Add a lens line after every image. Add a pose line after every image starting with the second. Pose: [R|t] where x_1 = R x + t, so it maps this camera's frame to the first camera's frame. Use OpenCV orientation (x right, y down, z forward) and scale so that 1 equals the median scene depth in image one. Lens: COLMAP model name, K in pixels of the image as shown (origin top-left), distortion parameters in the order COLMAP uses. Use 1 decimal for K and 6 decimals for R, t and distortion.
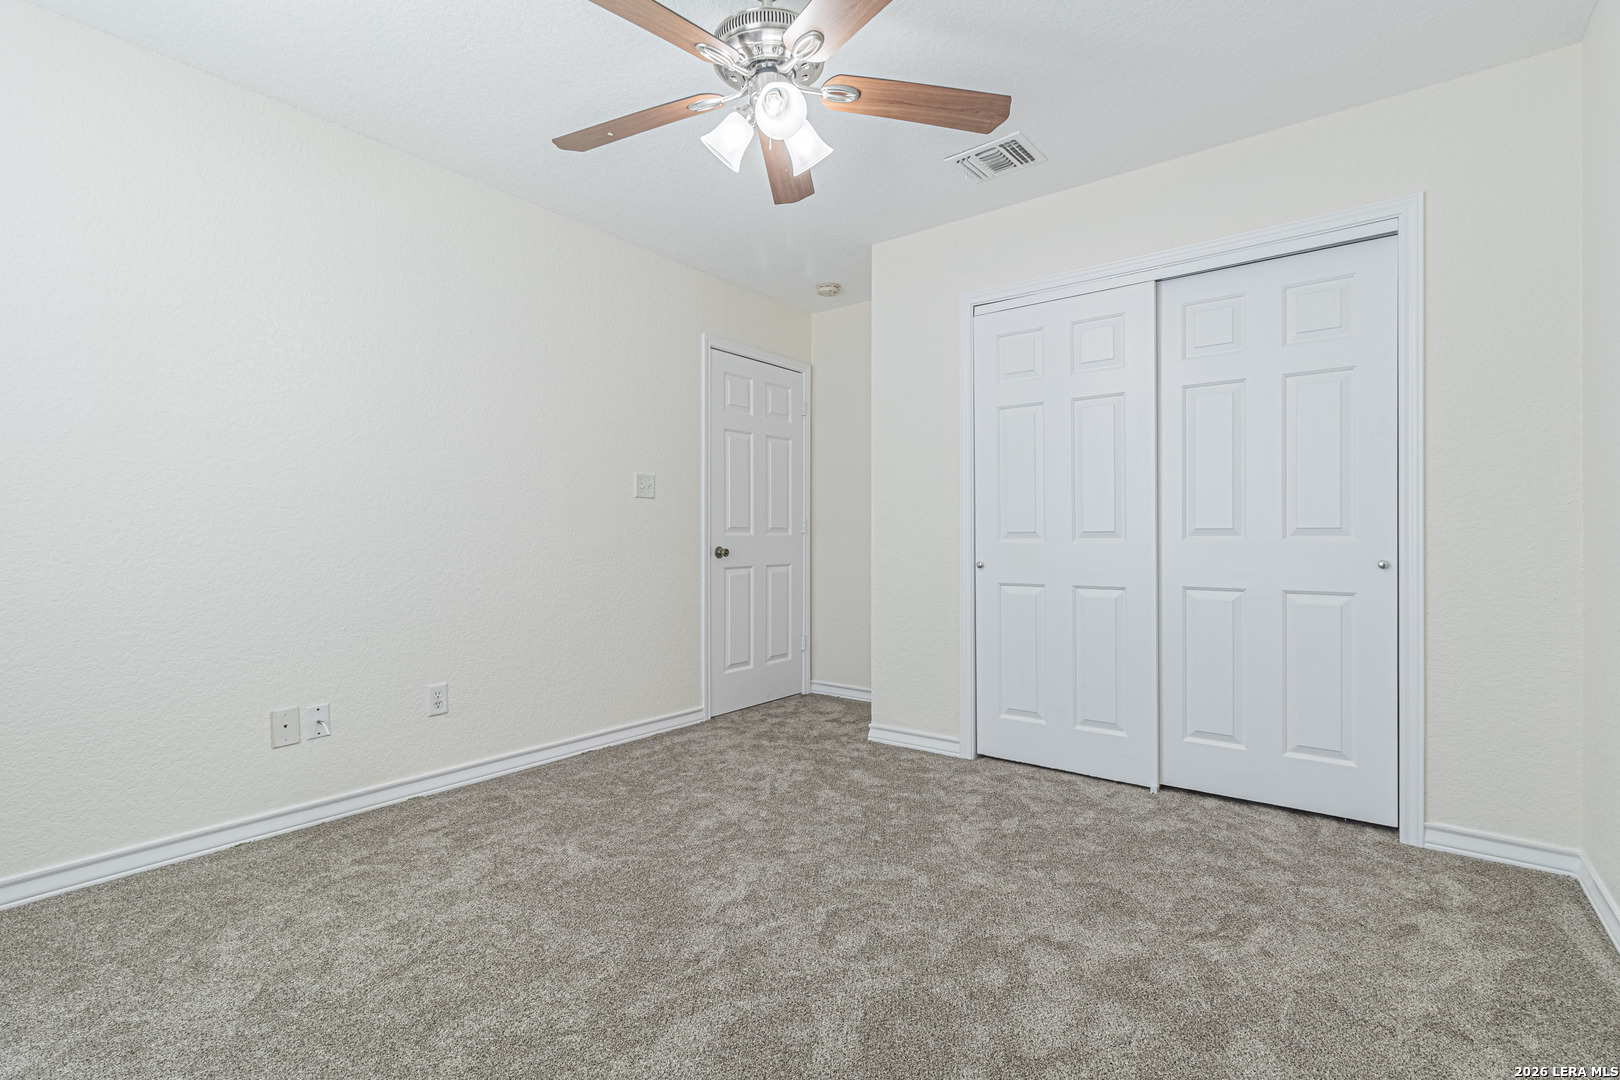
lens RADIAL K [[742.8, 0, 810.0], [0, 742.8, 540.0], [0, 0, 1]] dist [0.003888, 0.000179]
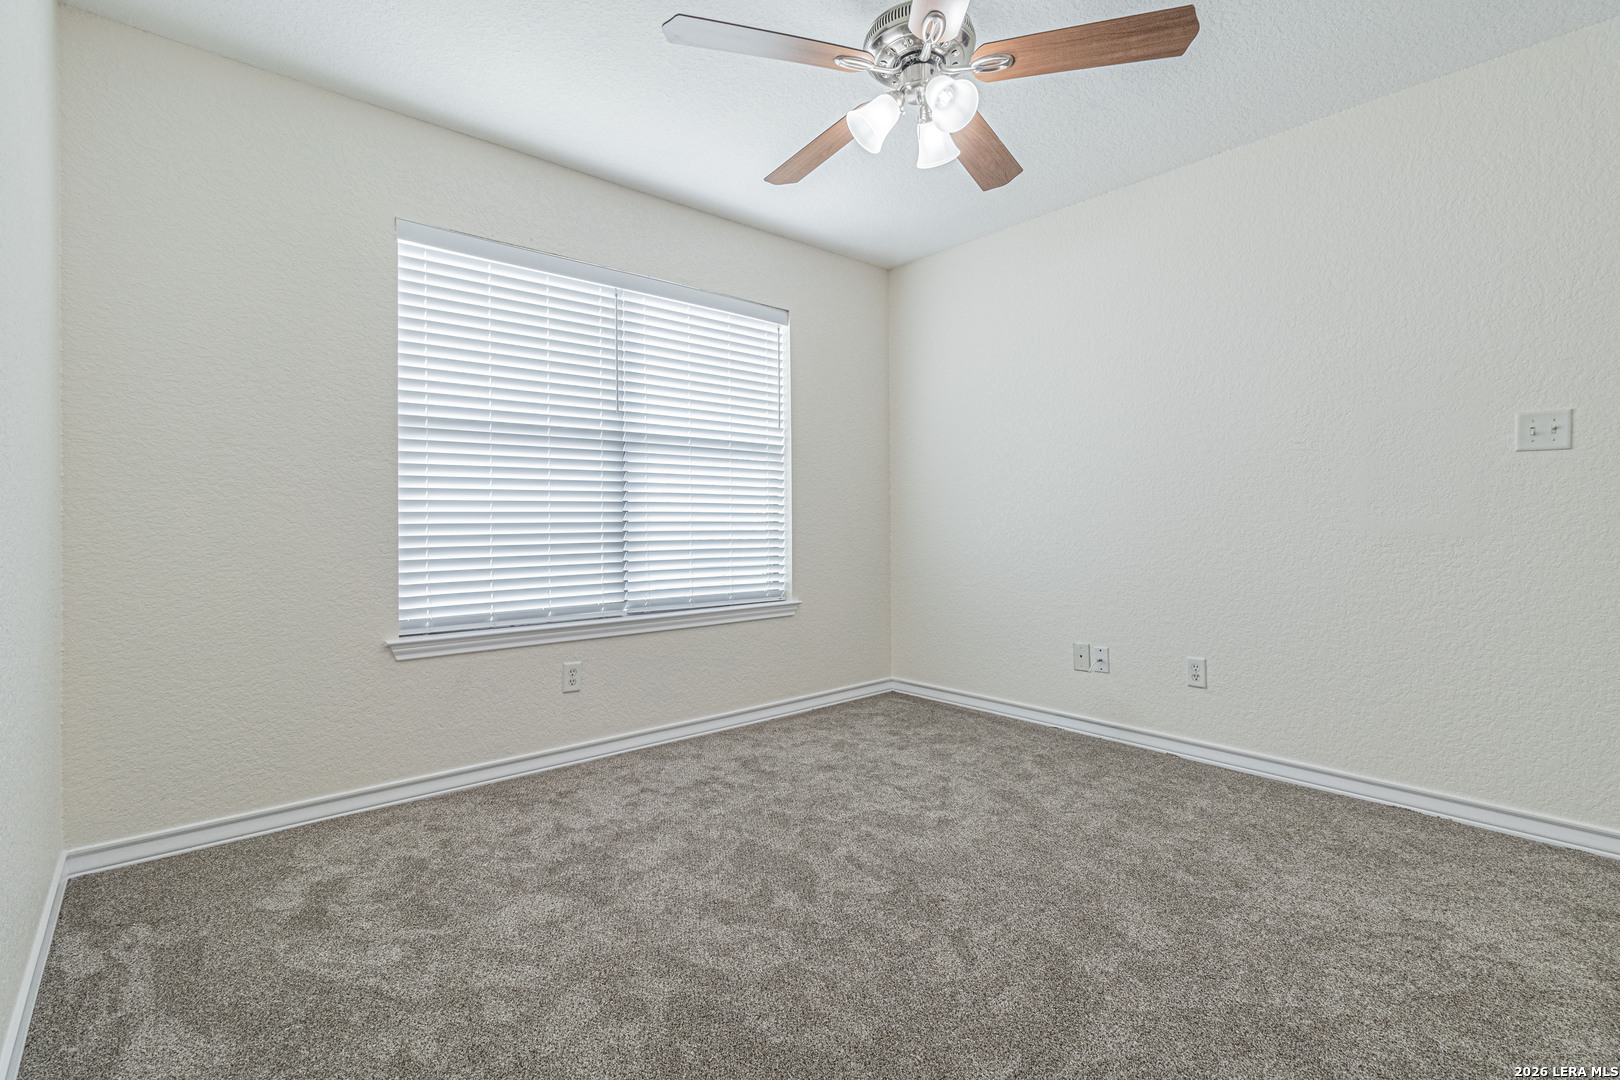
lens RADIAL K [[742.8, 0, 810.0], [0, 742.8, 540.0], [0, 0, 1]] dist [0.003888, 0.000179]
pose [[-0.201462, 0.026991, -0.979124, 0.646934], [0.004233, 0.999635, 0.026685, -0.002696], [0.979487, 0.001231, -0.201503, 0.694177]]
